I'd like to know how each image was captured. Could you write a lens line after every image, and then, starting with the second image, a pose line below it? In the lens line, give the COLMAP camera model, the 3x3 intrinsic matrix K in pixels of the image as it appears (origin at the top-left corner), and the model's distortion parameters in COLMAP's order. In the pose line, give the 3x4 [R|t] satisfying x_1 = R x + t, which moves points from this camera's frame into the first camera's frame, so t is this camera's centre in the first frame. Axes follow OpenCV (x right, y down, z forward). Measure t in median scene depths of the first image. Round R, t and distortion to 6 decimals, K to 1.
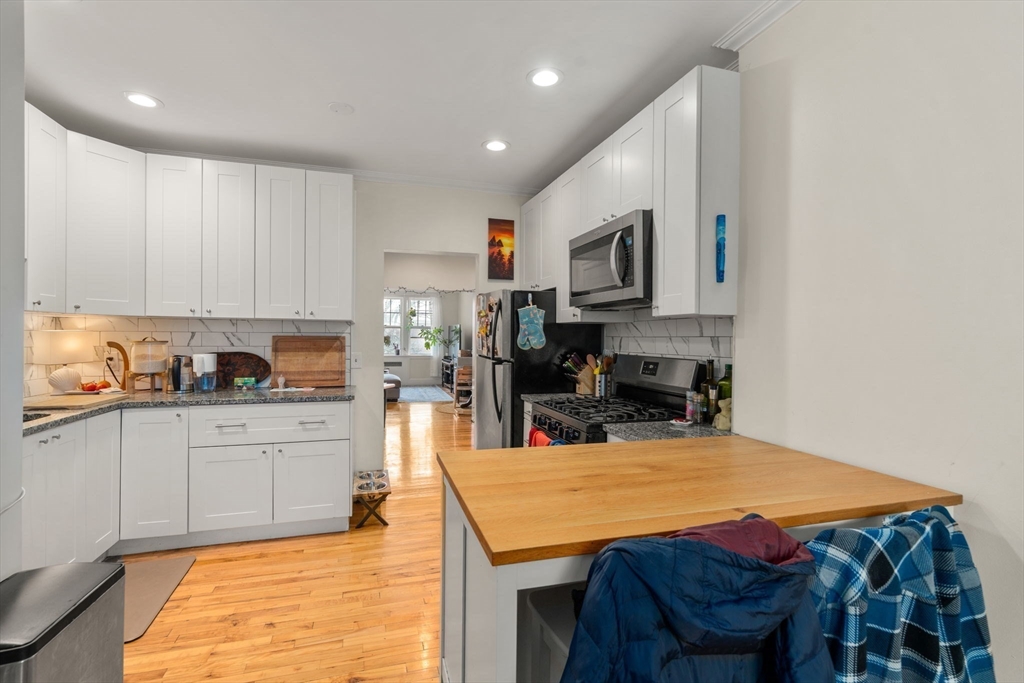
lens RADIAL K [[464.8, 0, 507.2], [0, 464.8, 344.2], [0, 0, 1]] dist [-0.005267, 0.002967]
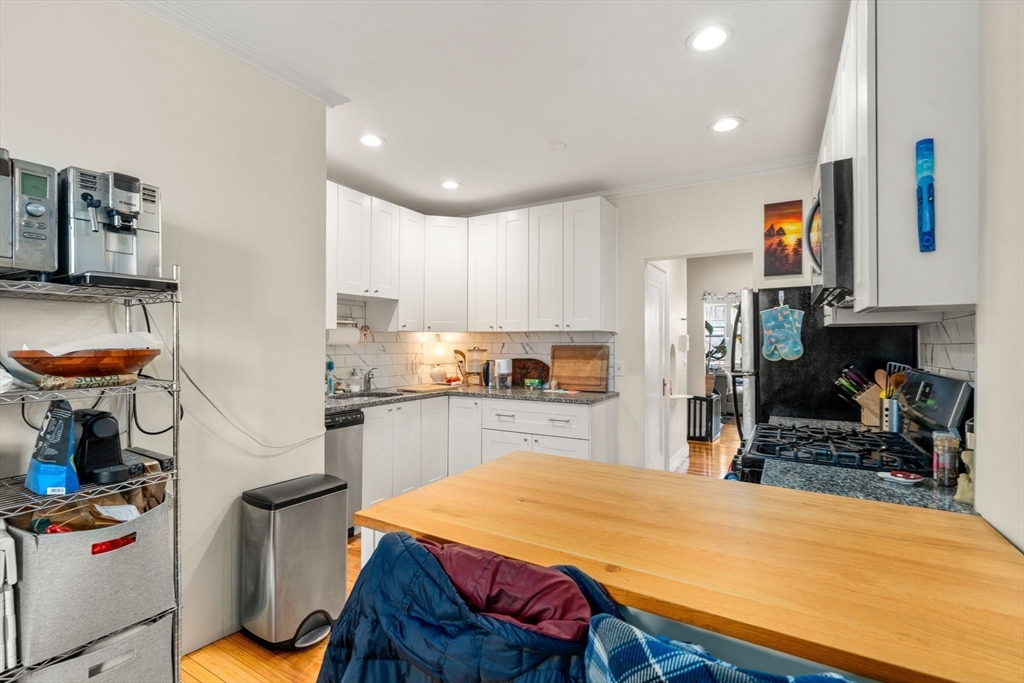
lens RADIAL K [[464.8, 0, 511.7], [0, 464.8, 343.5], [0, 0, 1]] dist [-0.005267, 0.002967]
pose [[0.681550, -0.008187, -0.731726, 0.306691], [-0.009345, 0.999758, -0.019891, 0.001791], [0.731712, 0.020395, 0.681309, 0.113799]]
